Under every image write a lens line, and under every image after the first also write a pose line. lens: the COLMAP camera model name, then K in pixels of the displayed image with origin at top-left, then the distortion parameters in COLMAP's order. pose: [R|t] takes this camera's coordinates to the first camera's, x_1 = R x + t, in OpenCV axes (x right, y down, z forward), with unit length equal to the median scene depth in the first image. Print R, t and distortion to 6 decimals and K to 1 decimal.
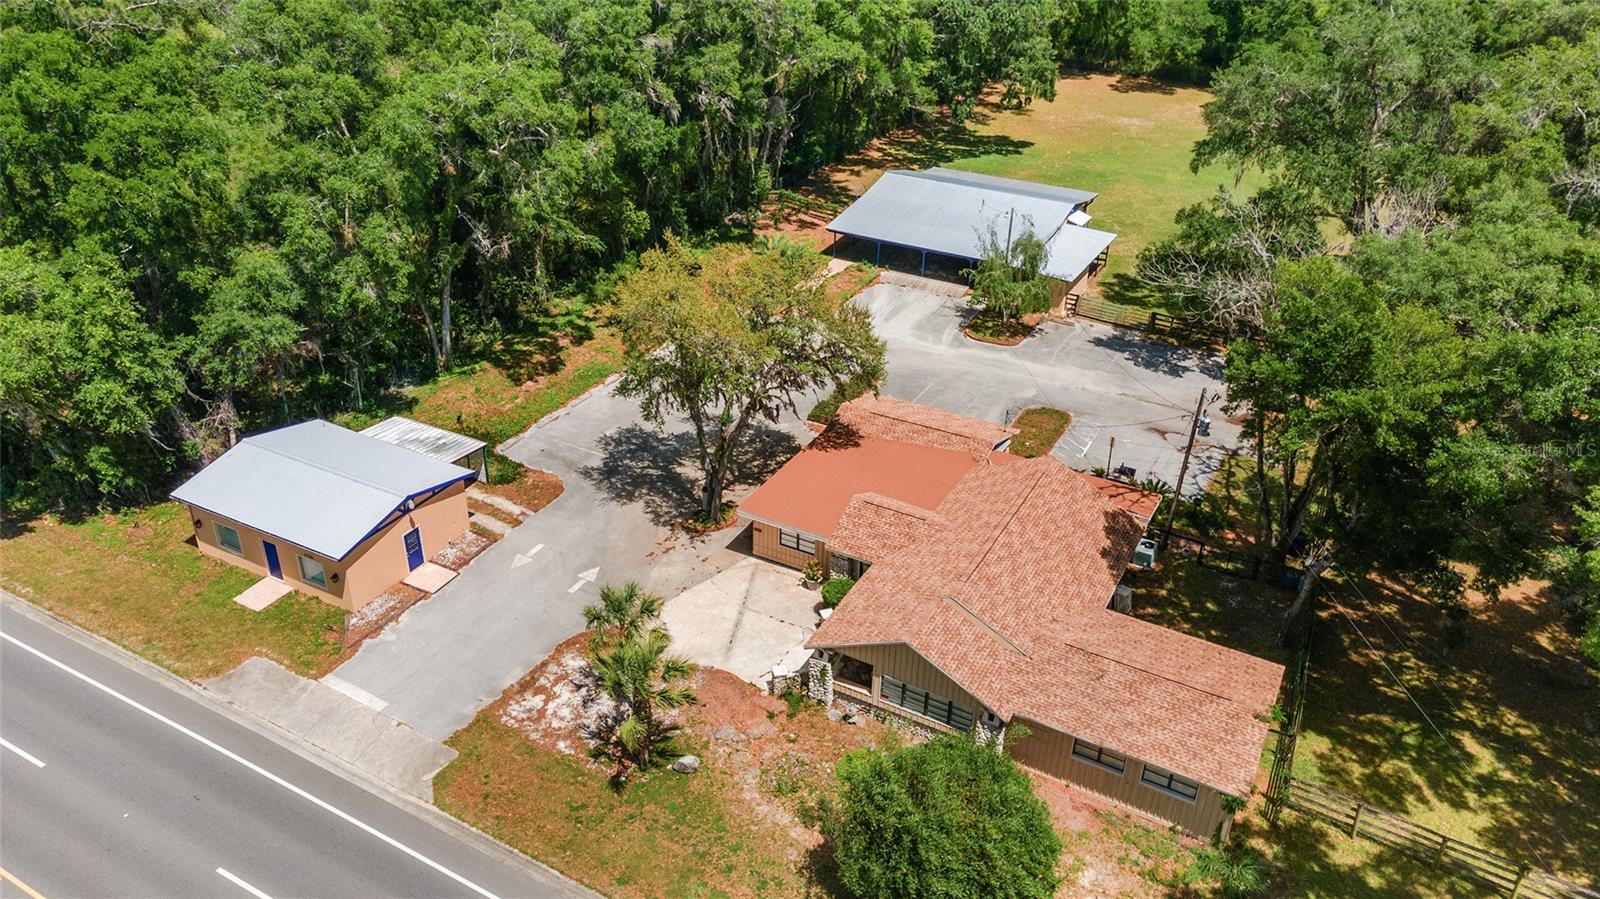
lens RADIAL K [[1160.9, 0, 794.1], [0, 1160.9, 451.6], [0, 0, 1]] dist [0.052307, 0.001983]
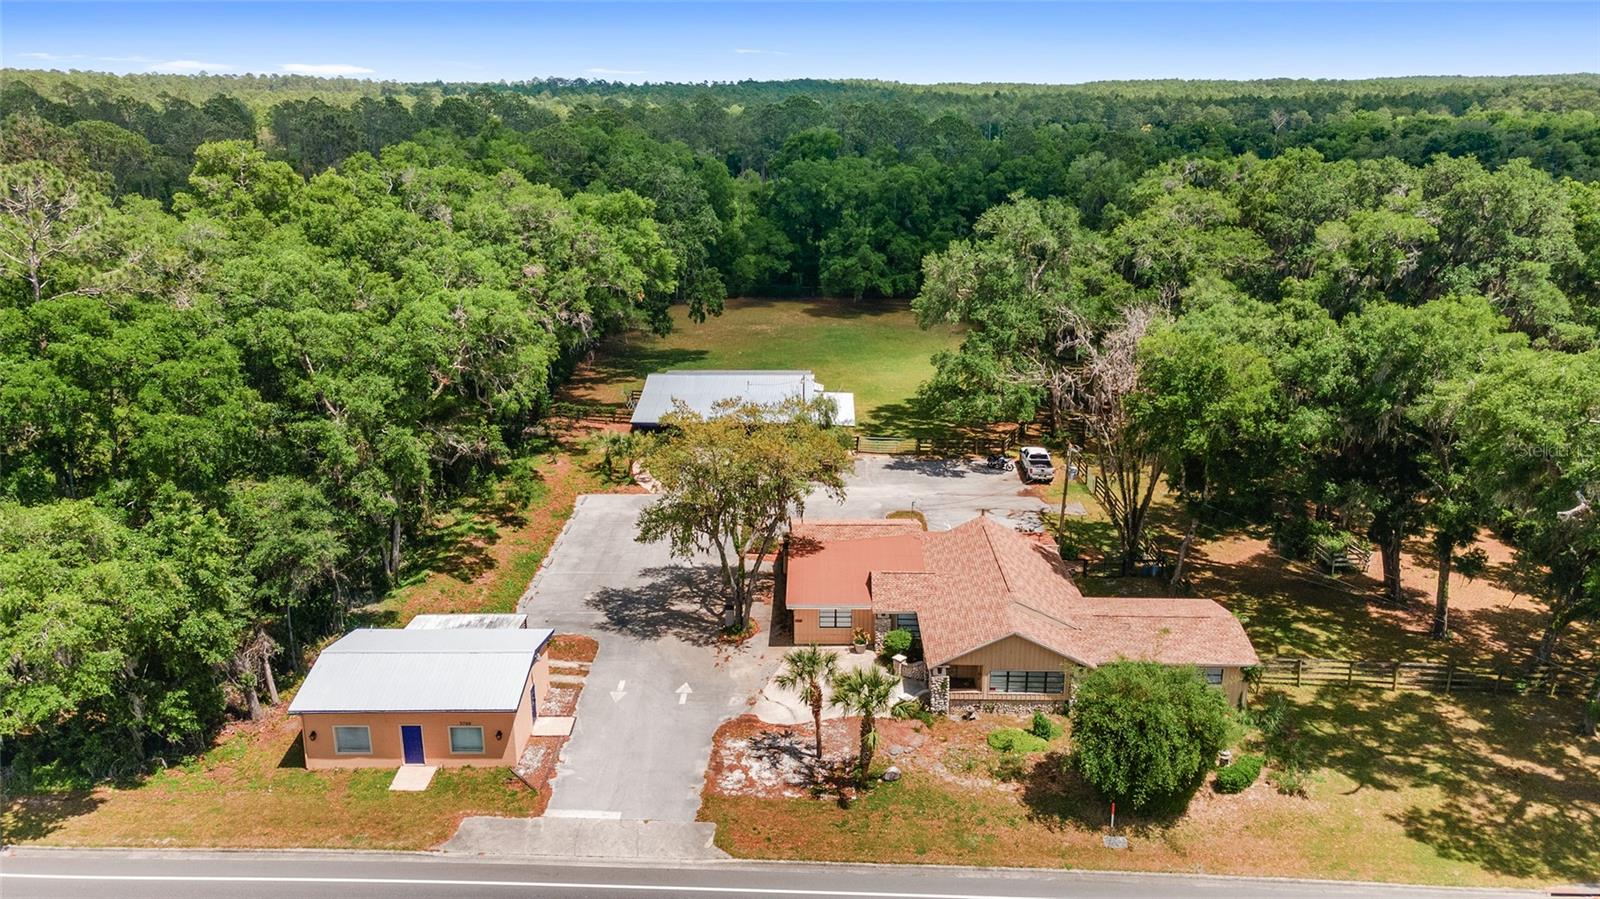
lens RADIAL K [[1160.9, 0, 798.0], [0, 1160.9, 454.4], [0, 0, 1]] dist [0.052307, 0.001983]
pose [[0.883550, -0.158928, 0.440546, -0.600589], [0.249074, 0.956059, -0.154637, 0.099087], [-0.396612, 0.246358, 0.884311, -0.121747]]
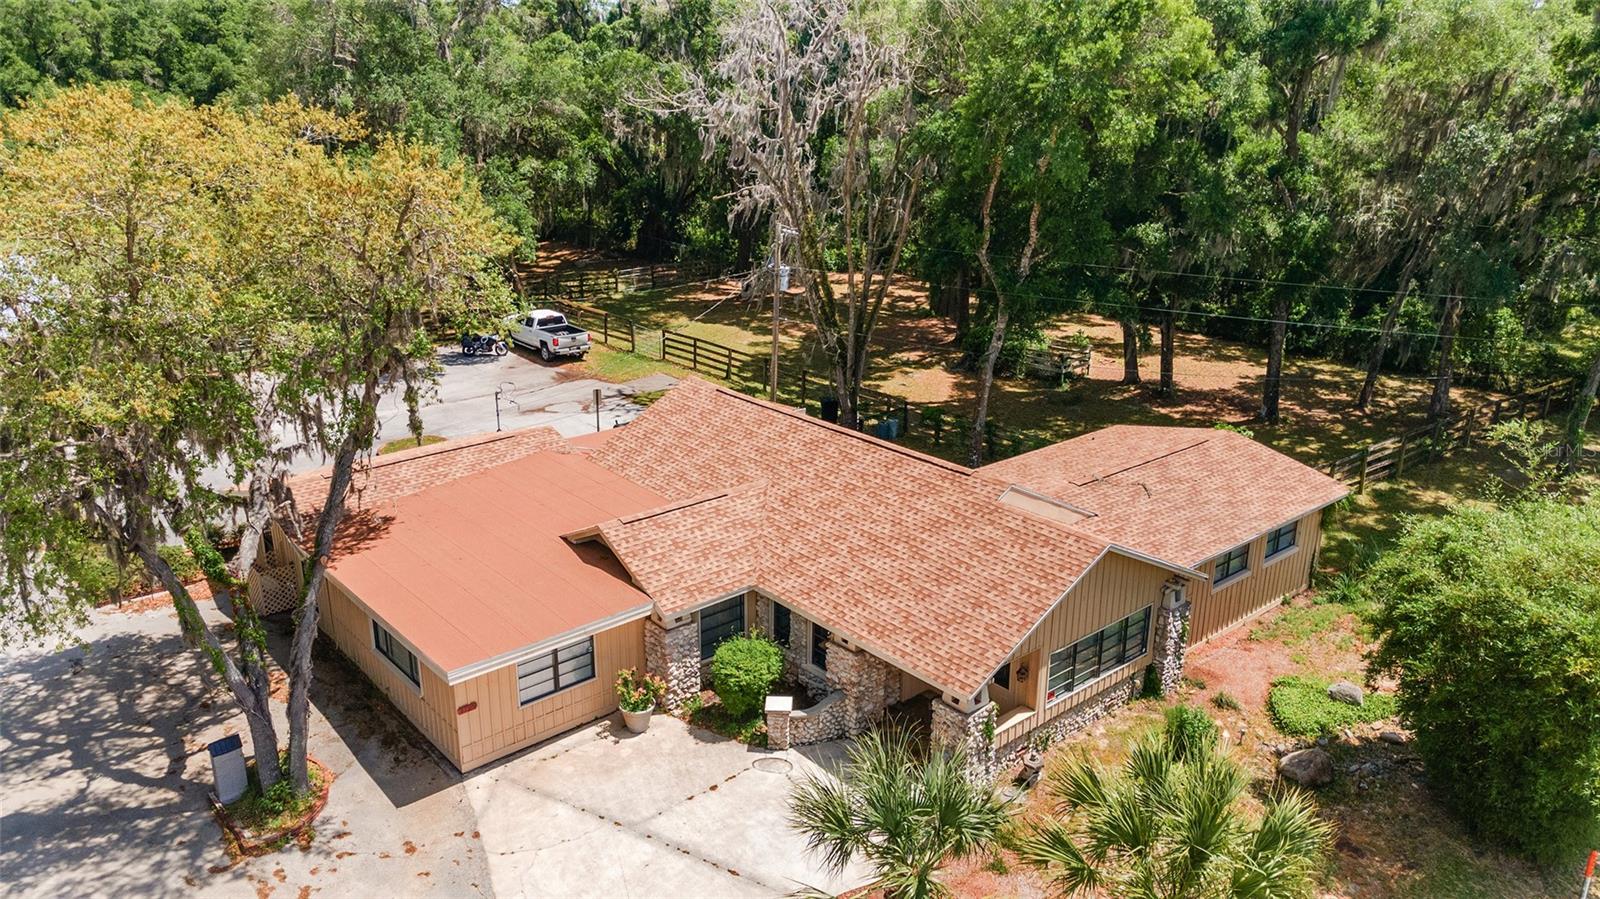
lens RADIAL K [[1160.9, 0, 788.7], [0, 1160.9, 456.8], [0, 0, 1]] dist [0.052307, 0.001983]
pose [[0.356021, -0.321669, 0.877370, -0.384476], [0.469936, 0.873159, 0.129433, -0.016627], [-0.807719, 0.366227, 0.462026, 0.745797]]
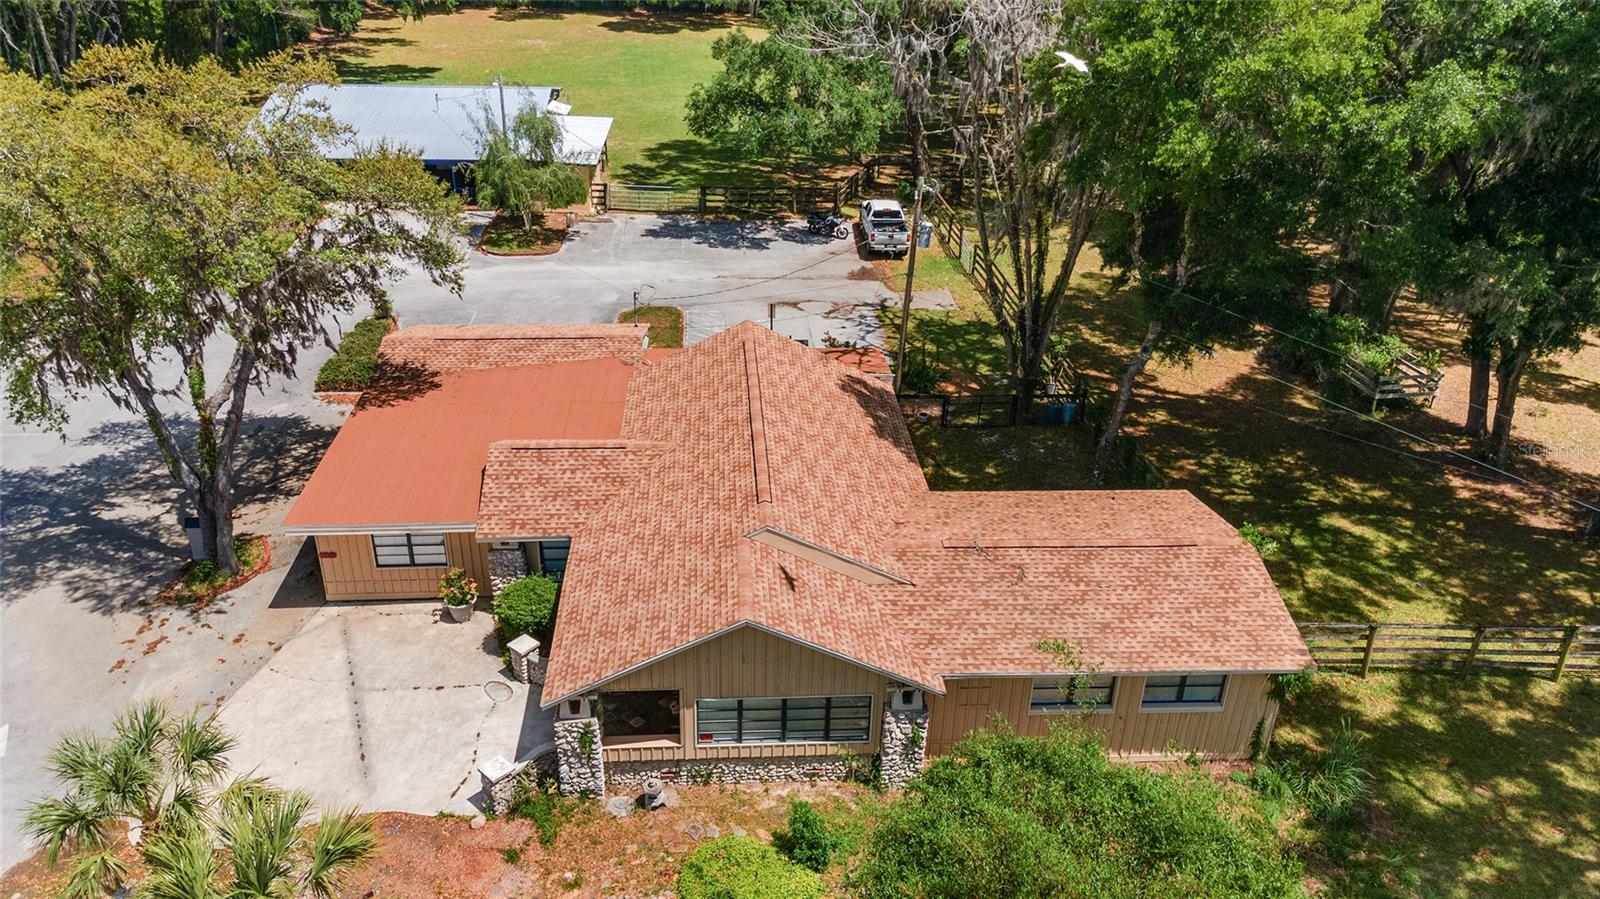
lens RADIAL K [[1160.9, 0, 789.7], [0, 1160.9, 447.7], [0, 0, 1]] dist [0.052307, 0.001983]
pose [[0.843780, -0.251563, 0.474080, -0.109507], [0.264304, 0.963572, 0.040889, 0.060121], [-0.467096, 0.090799, 0.879532, 0.443583]]
